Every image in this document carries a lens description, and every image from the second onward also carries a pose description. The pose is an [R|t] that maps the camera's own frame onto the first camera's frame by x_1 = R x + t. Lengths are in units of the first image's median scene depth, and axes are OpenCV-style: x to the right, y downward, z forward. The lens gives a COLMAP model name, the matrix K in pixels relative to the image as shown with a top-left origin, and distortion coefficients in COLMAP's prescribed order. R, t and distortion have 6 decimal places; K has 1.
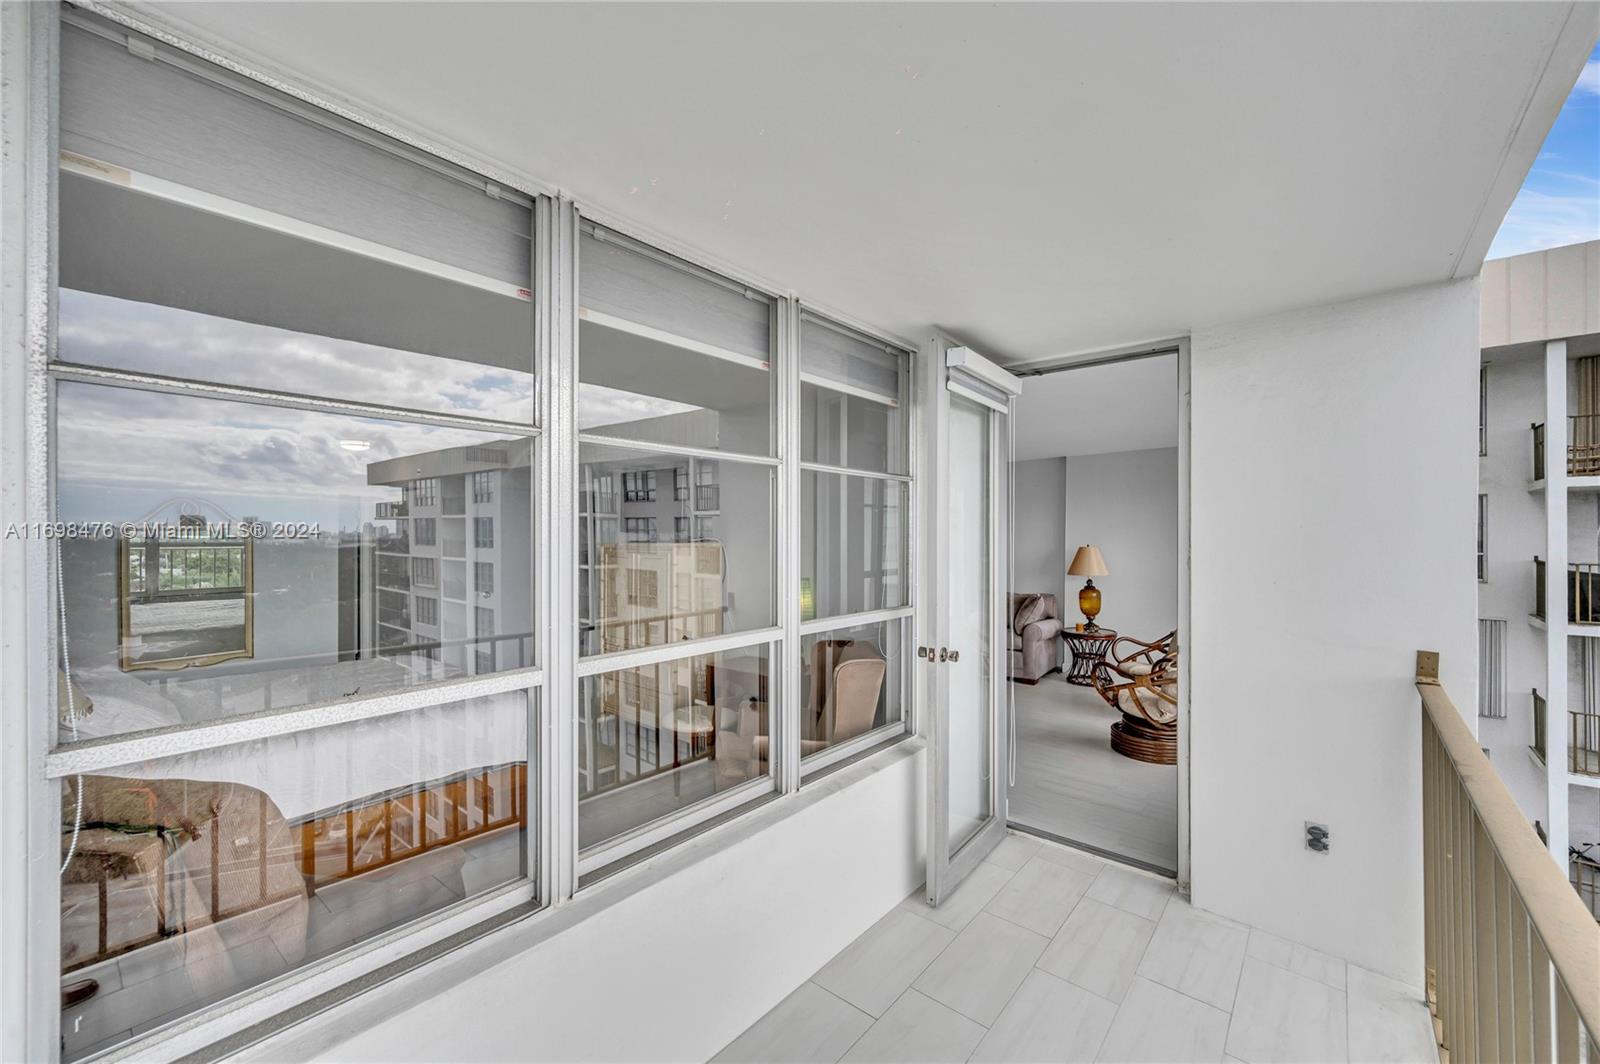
lens RADIAL K [[650.0, 0, 792.5], [0, 650.0, 532.6], [0, 0, 1]] dist [0.003775, 0.000213]
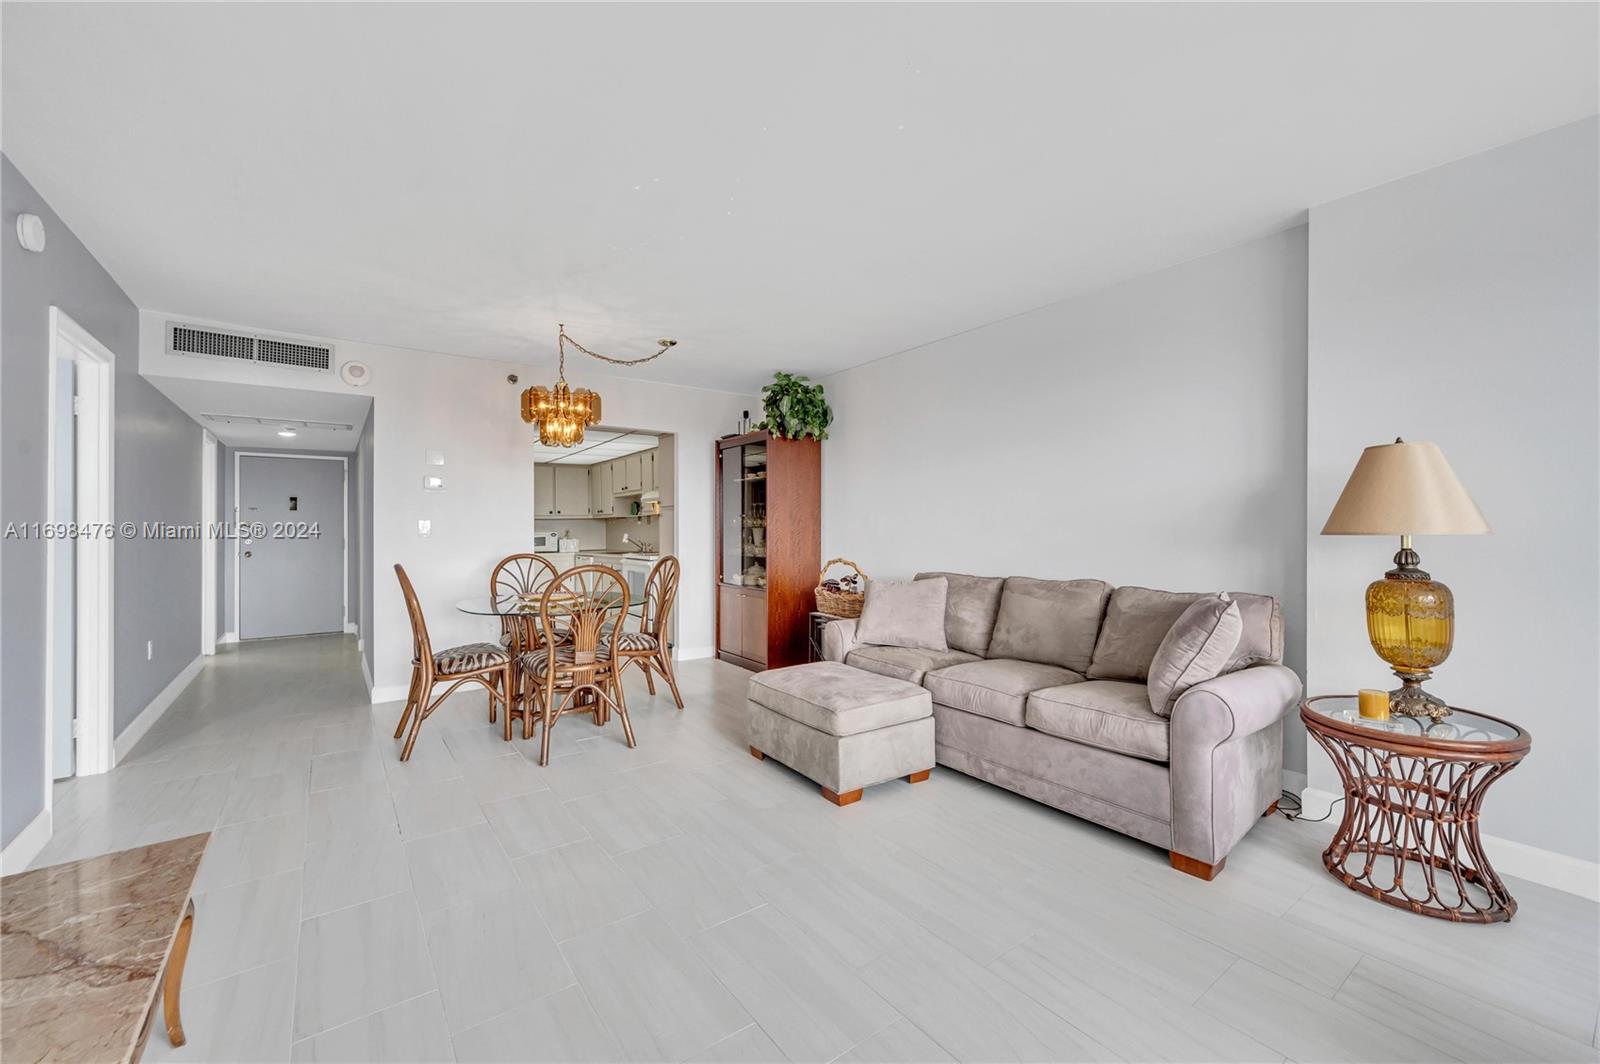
lens RADIAL K [[650.0, 0, 803.9], [0, 650.0, 532.3], [0, 0, 1]] dist [0.003775, 0.000213]
pose [[0.975064, -0.009063, -0.221738, 0.244387], [0.010107, 0.999943, 0.003575, 0.059548], [0.221693, -0.005727, 0.975100, 0.630266]]
